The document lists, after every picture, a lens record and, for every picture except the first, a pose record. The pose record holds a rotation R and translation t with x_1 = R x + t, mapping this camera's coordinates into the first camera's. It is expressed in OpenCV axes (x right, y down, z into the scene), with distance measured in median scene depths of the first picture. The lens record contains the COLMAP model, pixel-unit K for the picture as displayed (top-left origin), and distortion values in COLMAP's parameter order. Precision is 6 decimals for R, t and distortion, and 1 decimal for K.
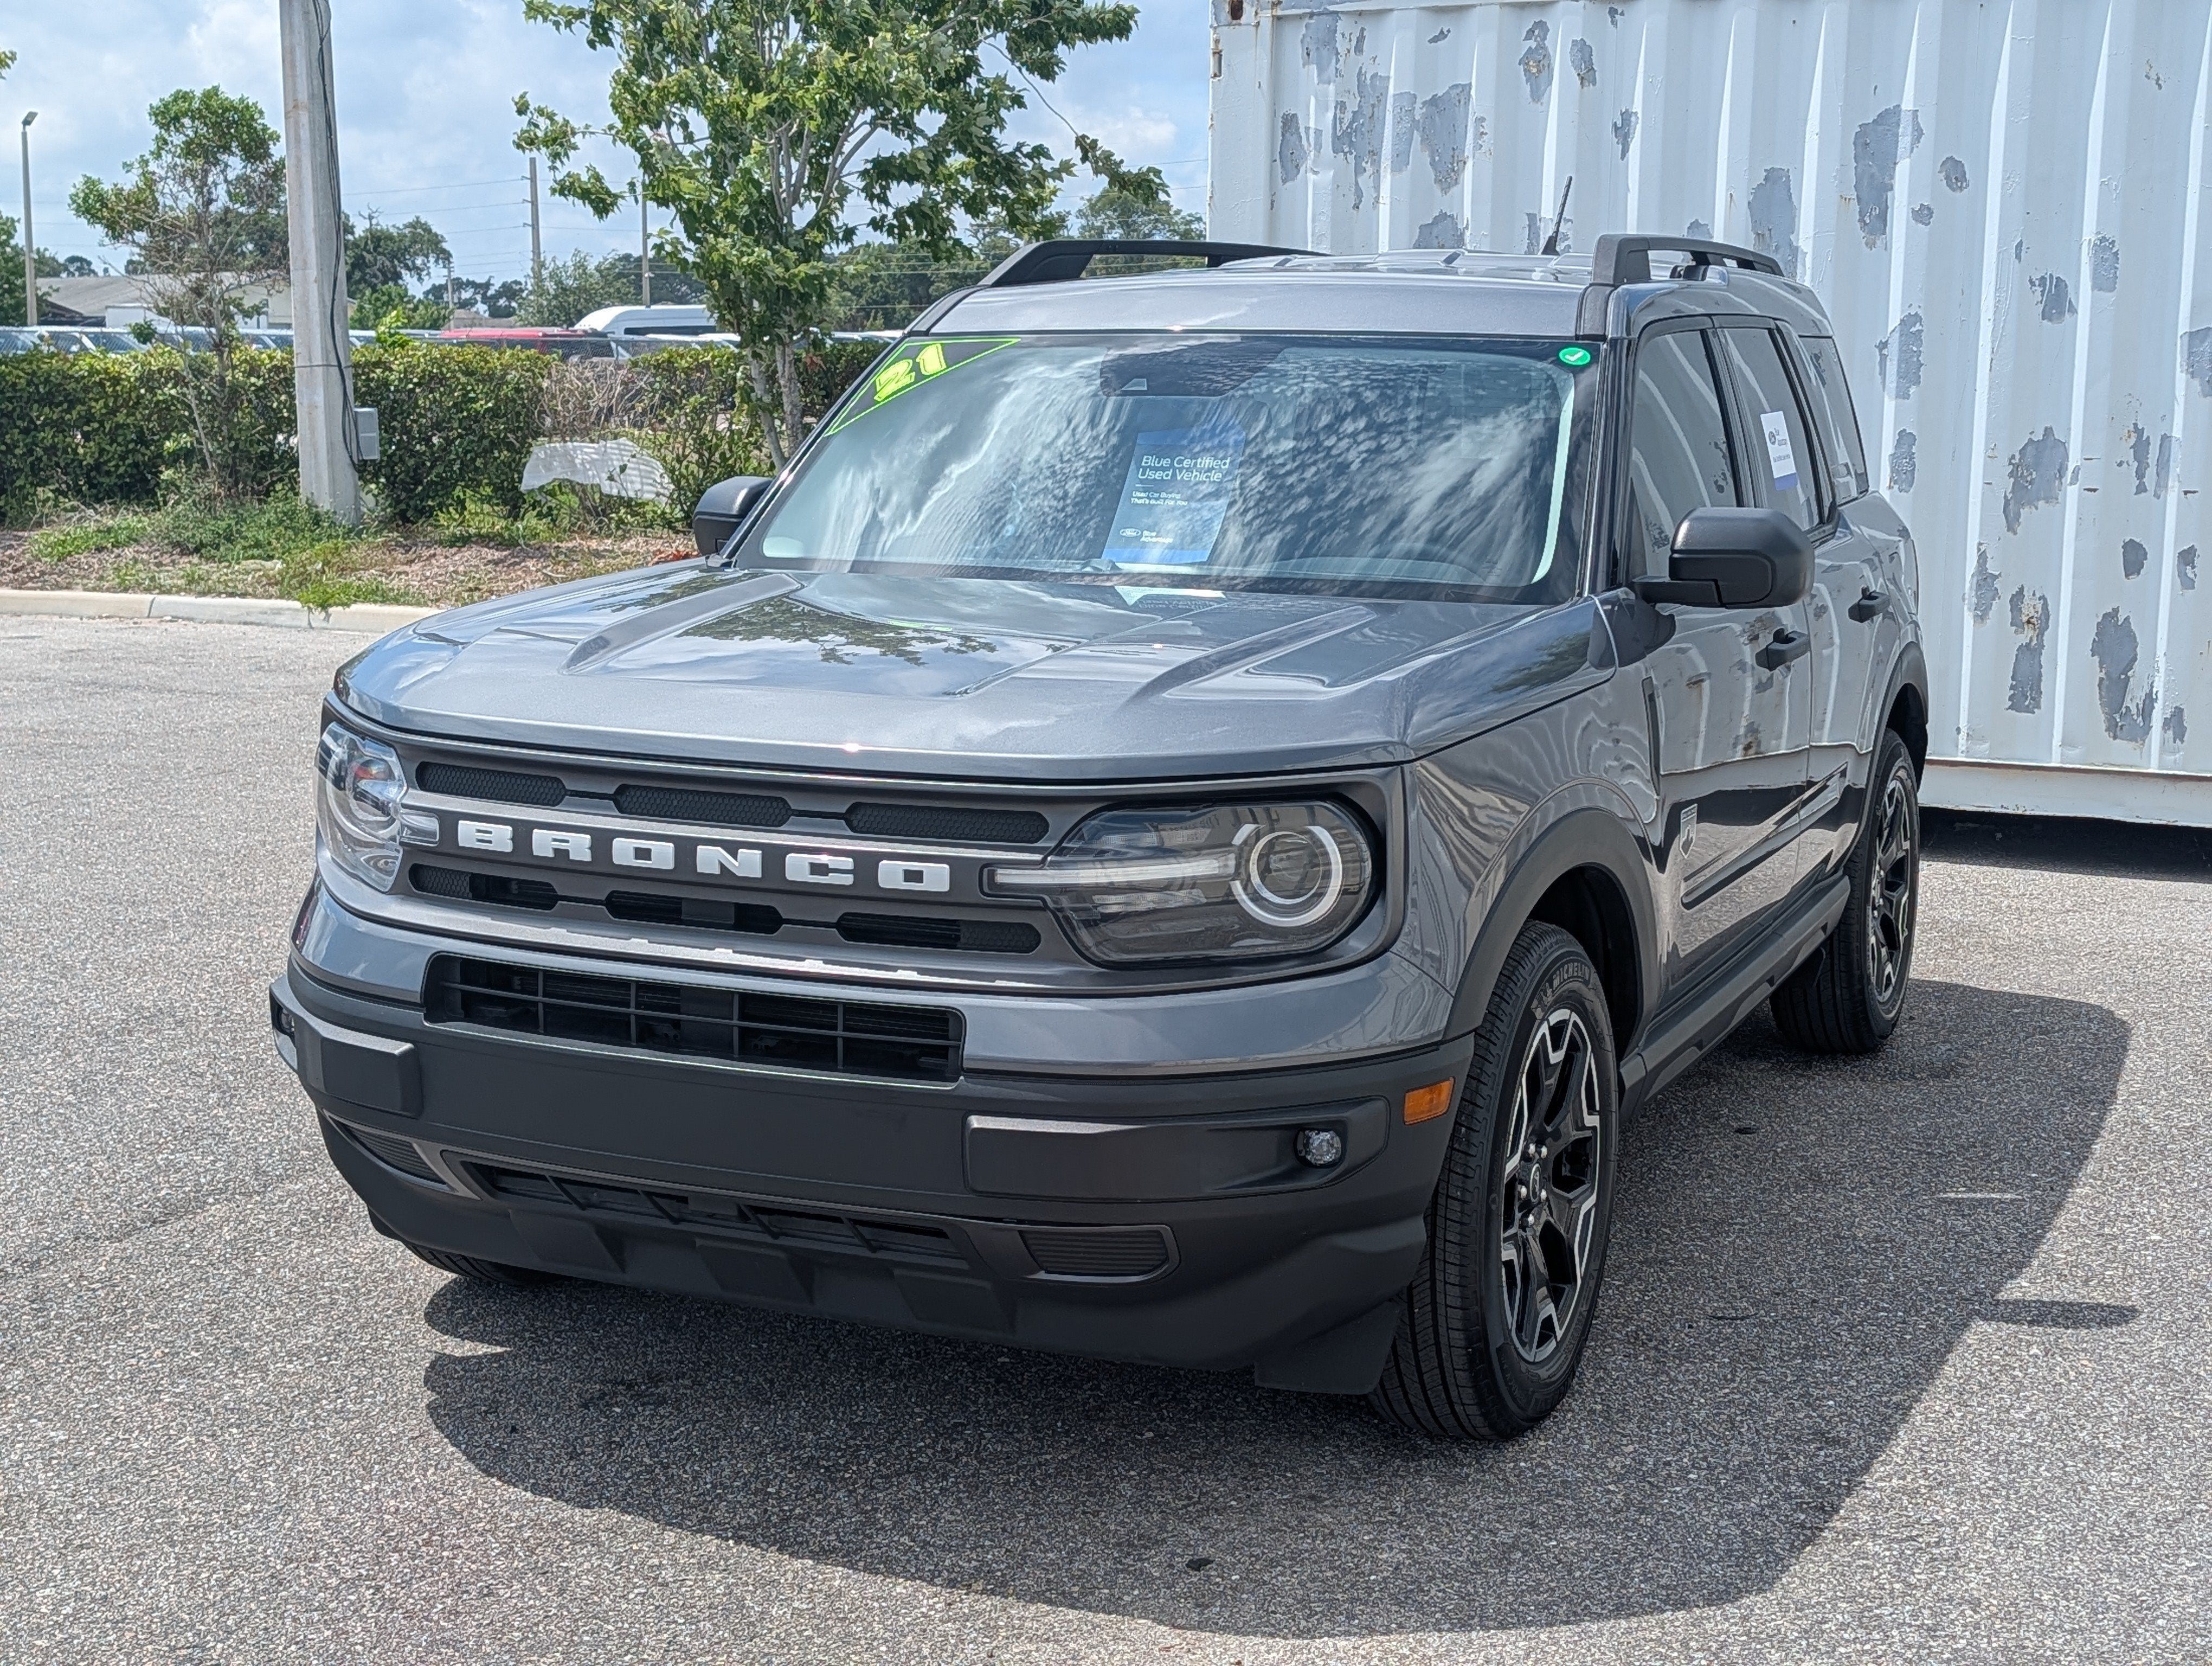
lens RADIAL K [[2977.3, 0, 1113.3], [0, 2977.3, 849.2], [0, 0, 1]] dist [0.040596, 0.000000]
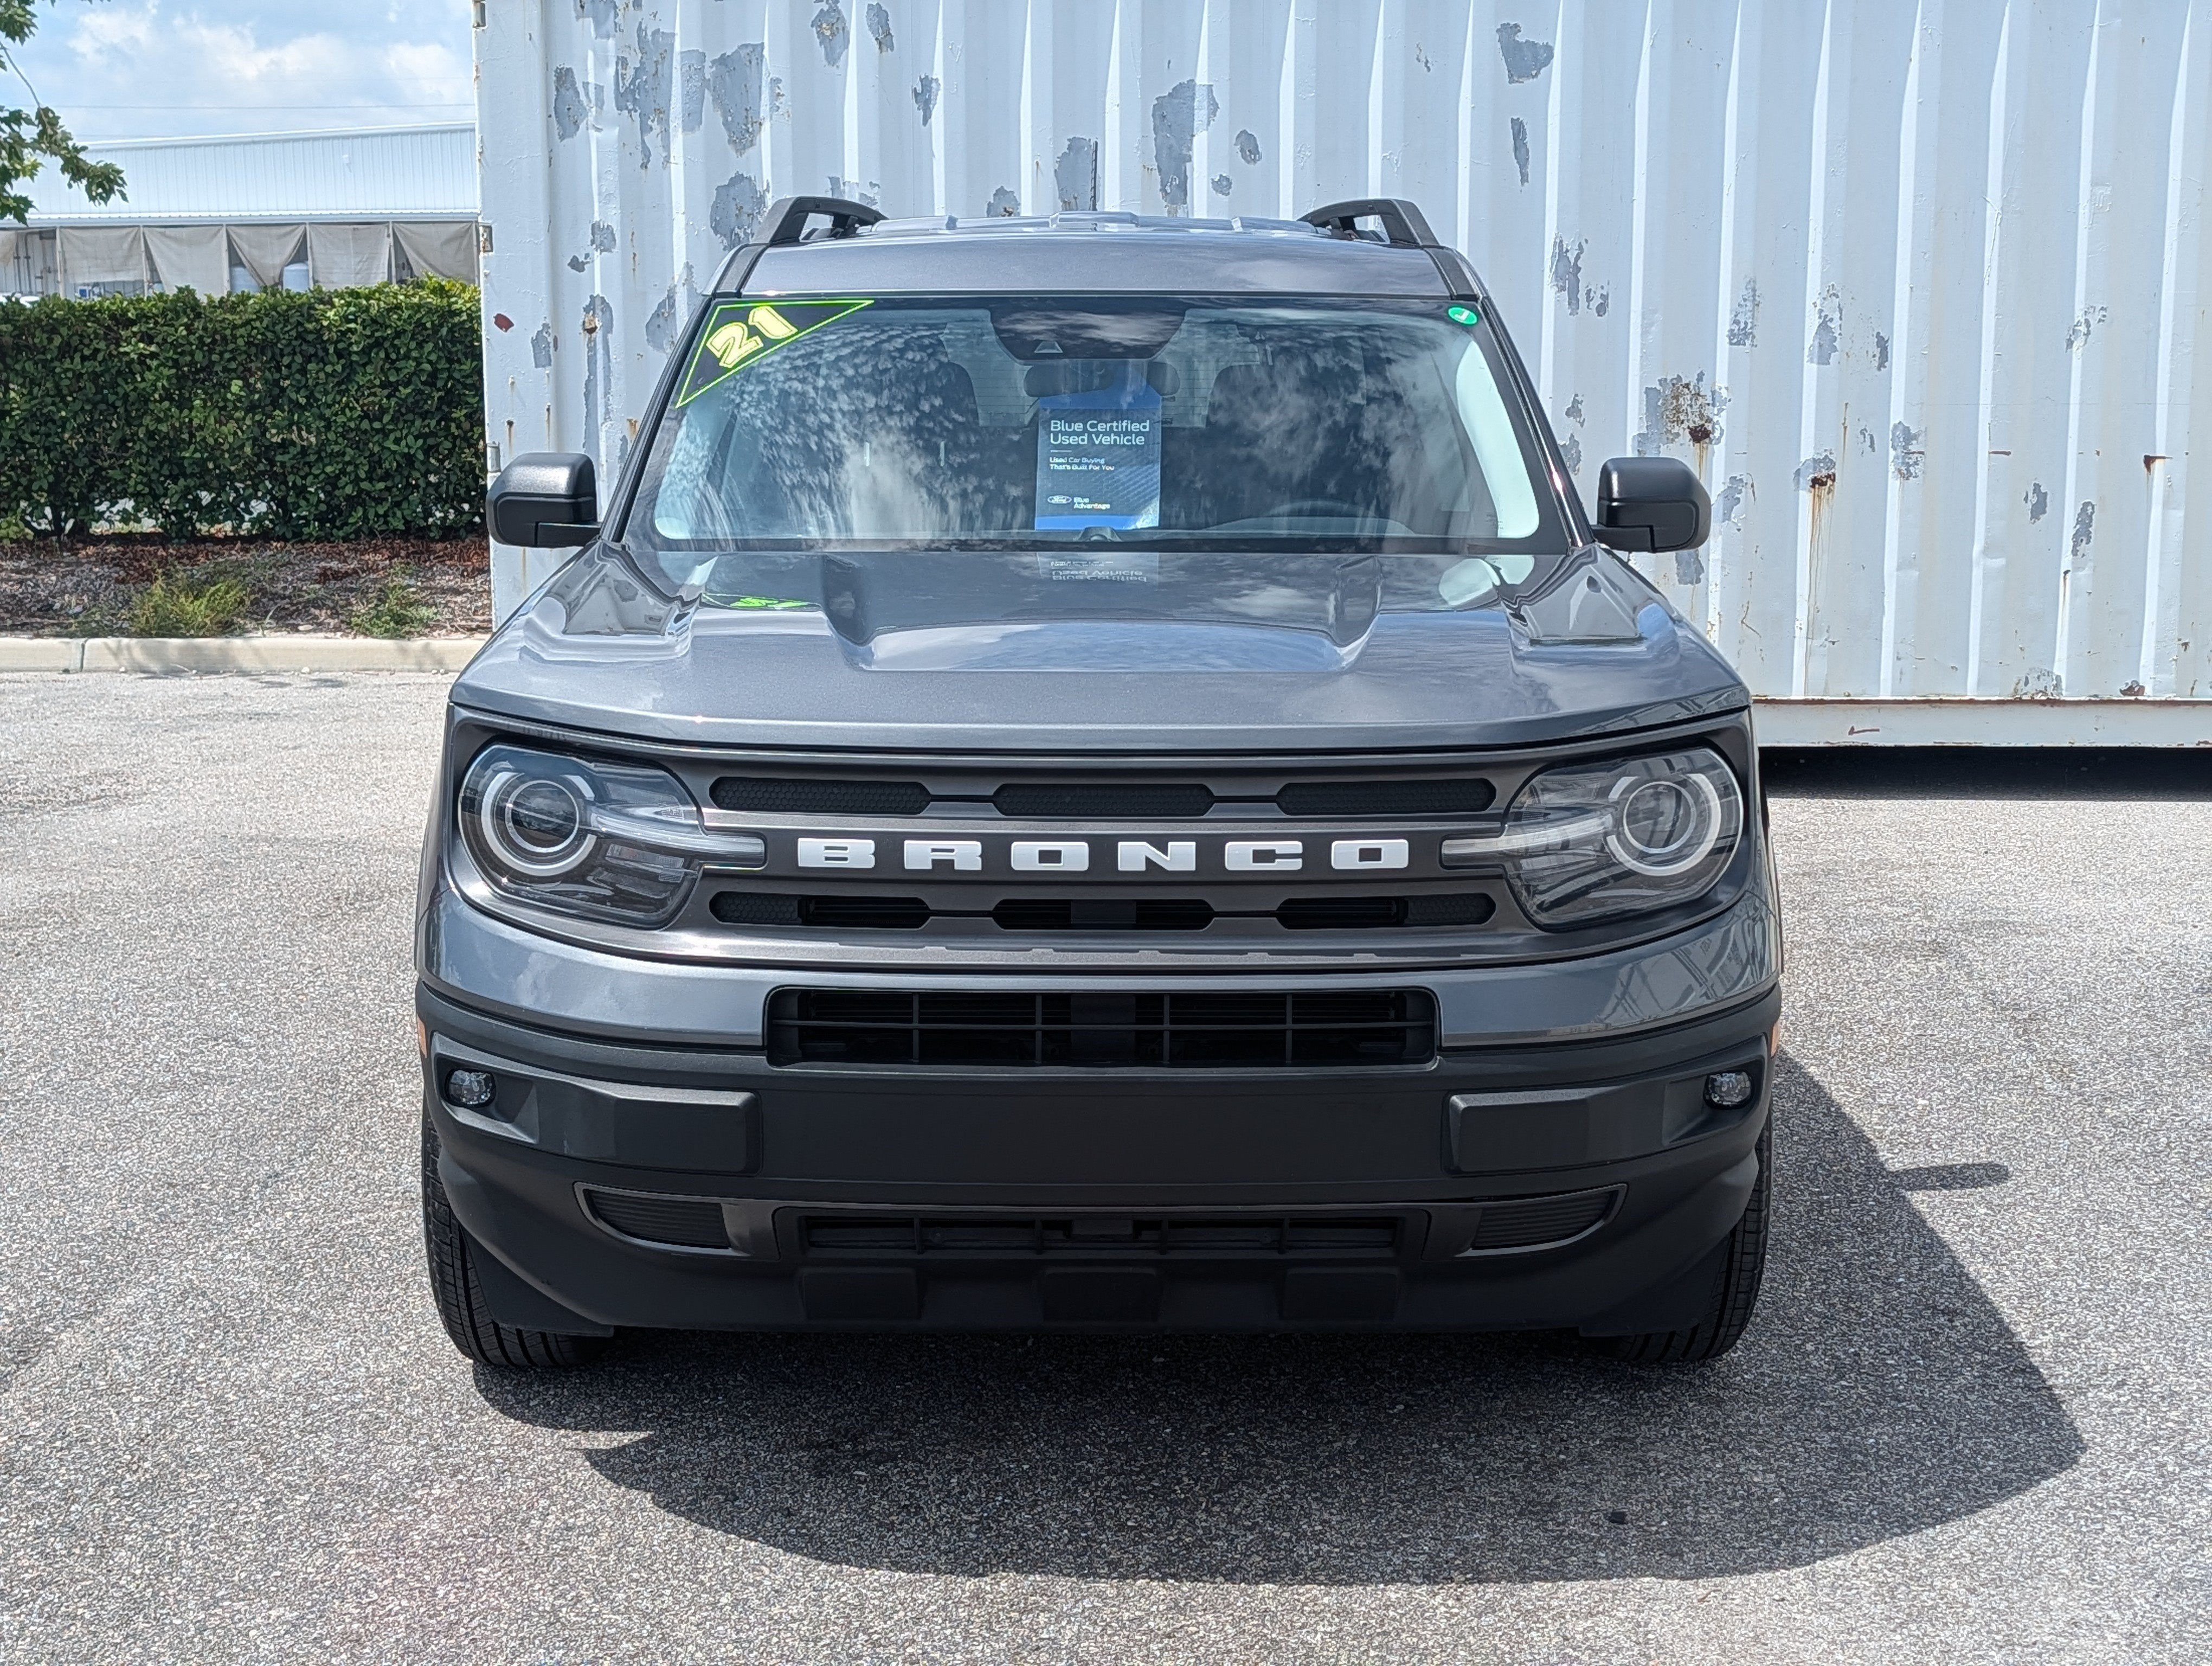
lens RADIAL K [[2977.3, 0, 1107.5], [0, 2977.3, 803.0], [0, 0, 1]] dist [0.040596, 0.000000]
pose [[0.905444, -0.073903, 0.417982, -0.221579], [0.075441, 0.997067, 0.012869, -0.010789], [-0.417707, 0.019881, 0.908364, 0.064571]]
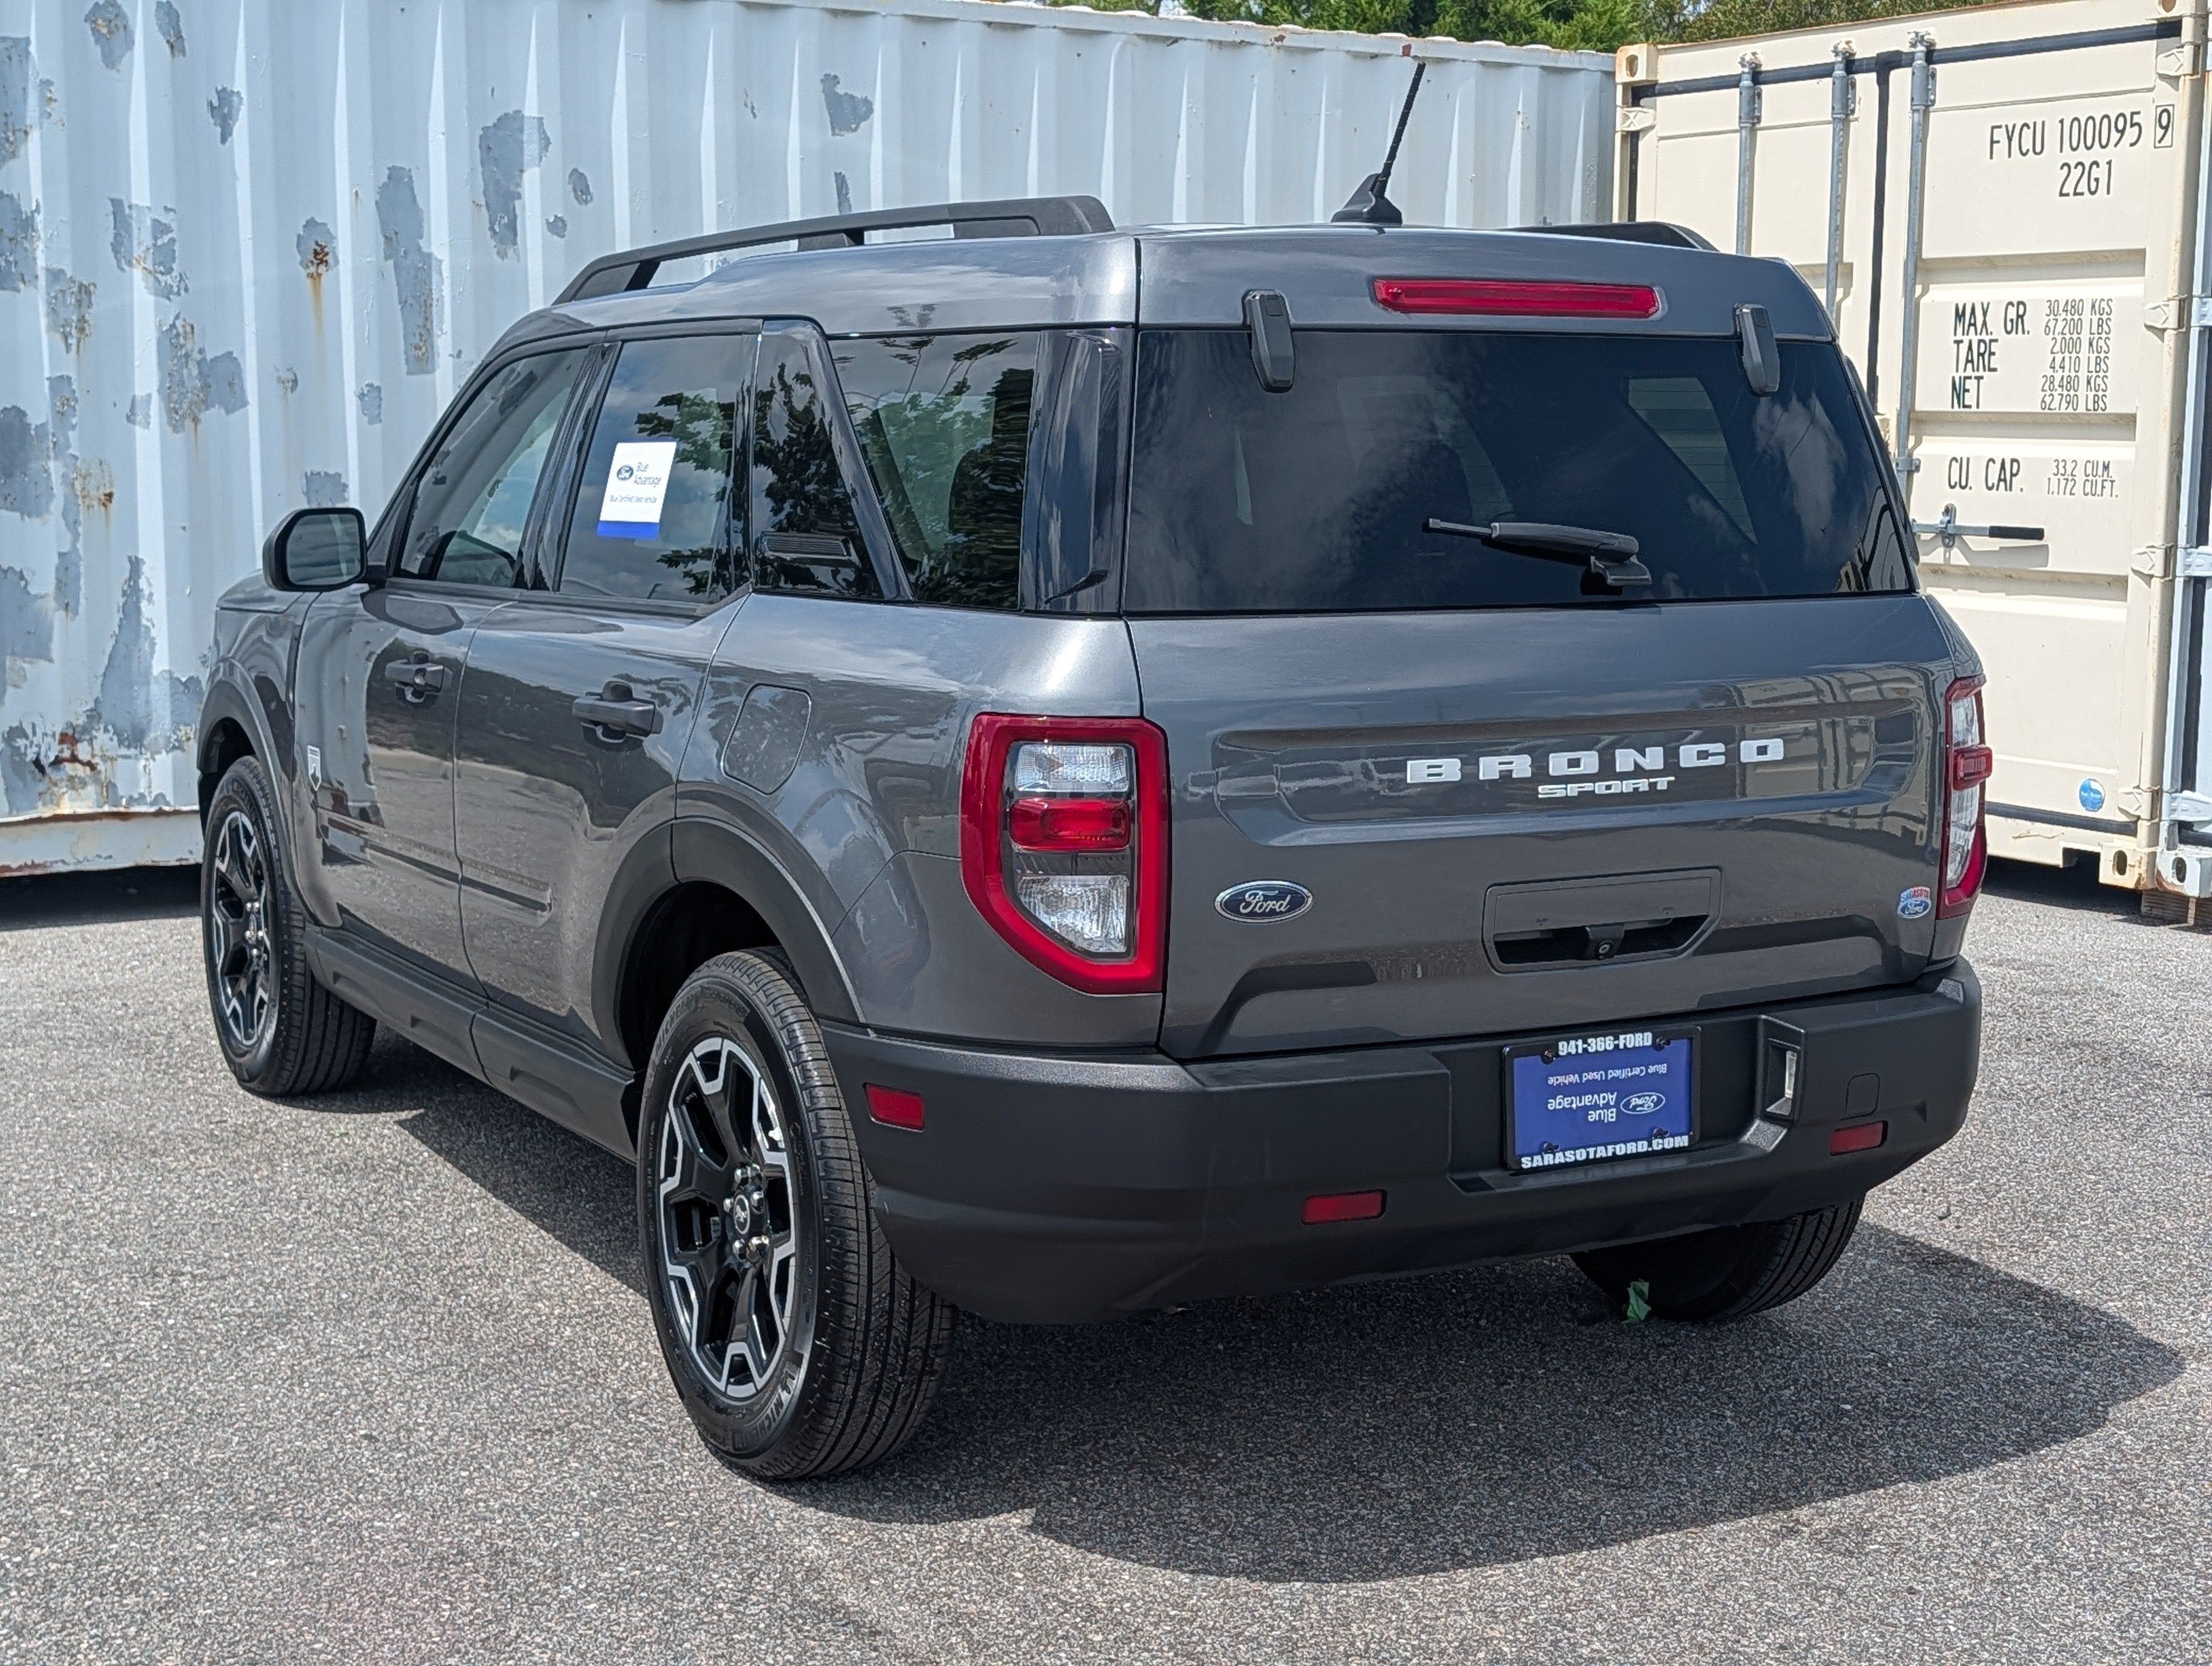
lens RADIAL K [[3155.4, 0, 1141.9], [0, 3155.4, 801.3], [0, 0, 1]] dist [0.037419, 0.000000]
pose [[0.522851, -0.114563, 0.844691, -0.517516], [0.130185, 0.990035, 0.053693, -0.058228], [-0.842425, 0.081893, 0.532555, 0.310556]]
